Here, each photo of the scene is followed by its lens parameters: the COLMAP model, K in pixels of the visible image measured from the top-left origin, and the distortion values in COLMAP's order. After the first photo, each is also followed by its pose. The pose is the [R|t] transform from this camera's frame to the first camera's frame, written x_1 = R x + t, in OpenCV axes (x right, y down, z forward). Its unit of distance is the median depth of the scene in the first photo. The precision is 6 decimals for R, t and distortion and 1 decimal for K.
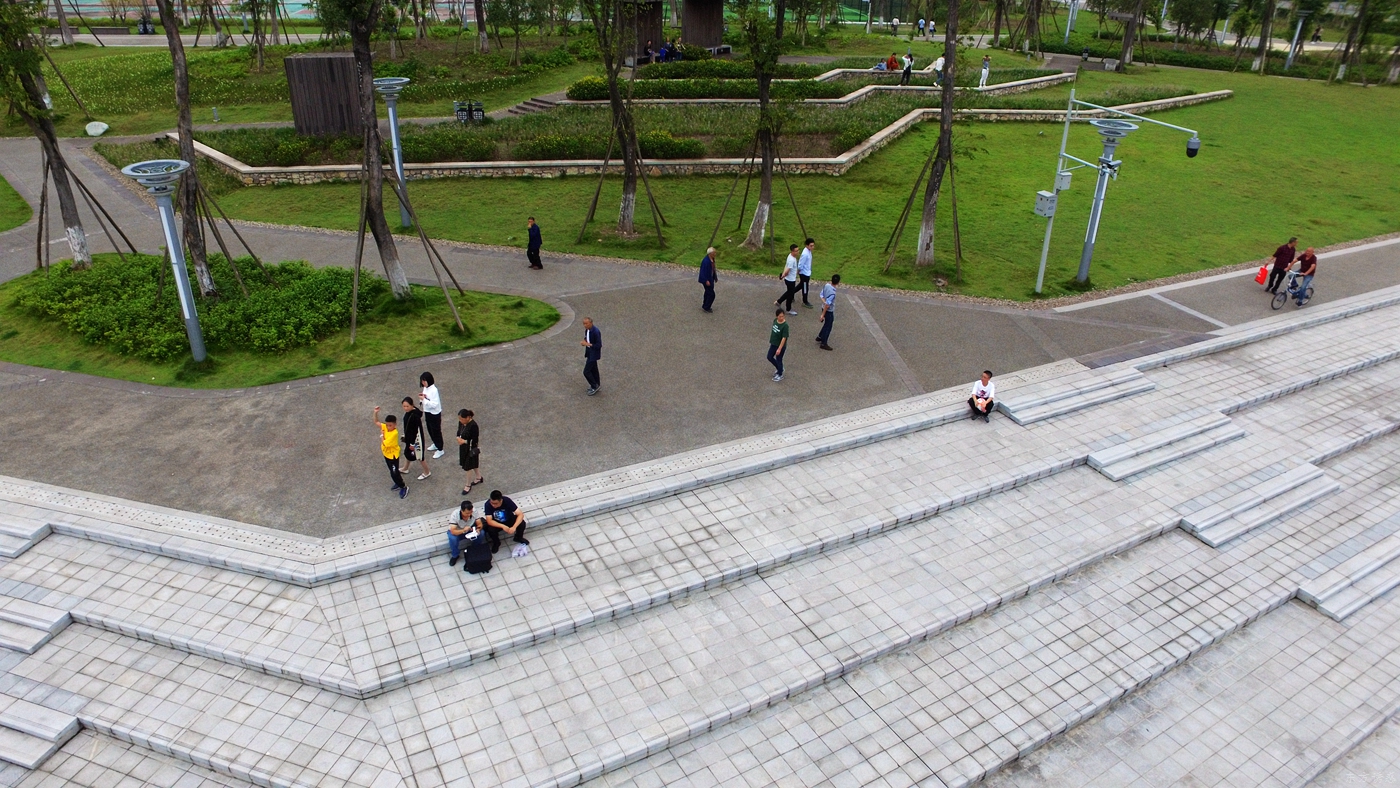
lens RADIAL K [[939.0, 0, 701.2], [0, 939.0, 405.9], [0, 0, 1]] dist [-0.127143, 0.093443]
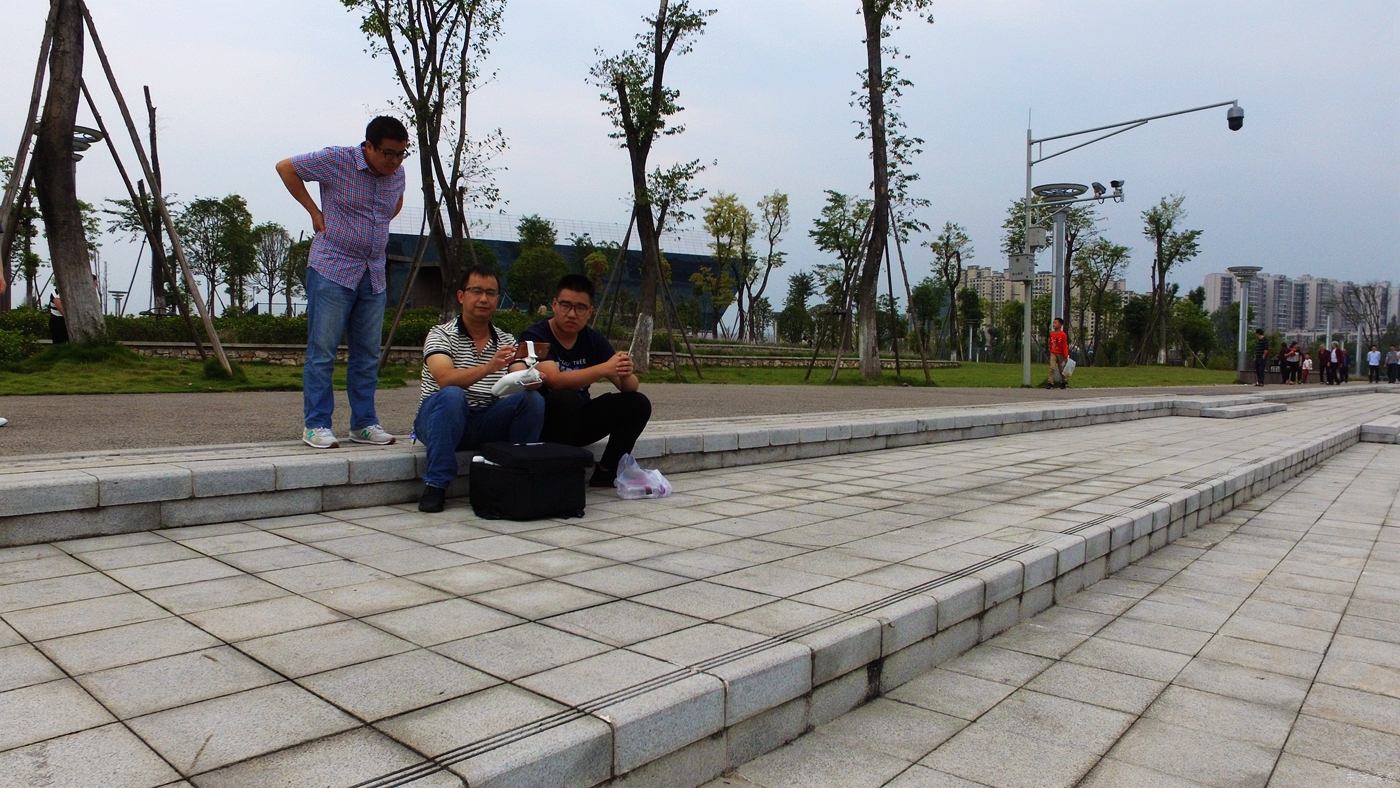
lens RADIAL K [[934.9, 0, 695.9], [0, 934.9, 412.1], [0, 0, 1]] dist [-0.123618, 0.087080]
pose [[0.934008, -0.021218, 0.356622, -0.213357], [0.169608, 0.904899, -0.390372, 0.189957], [-0.314424, 0.425096, 0.848782, 0.554402]]
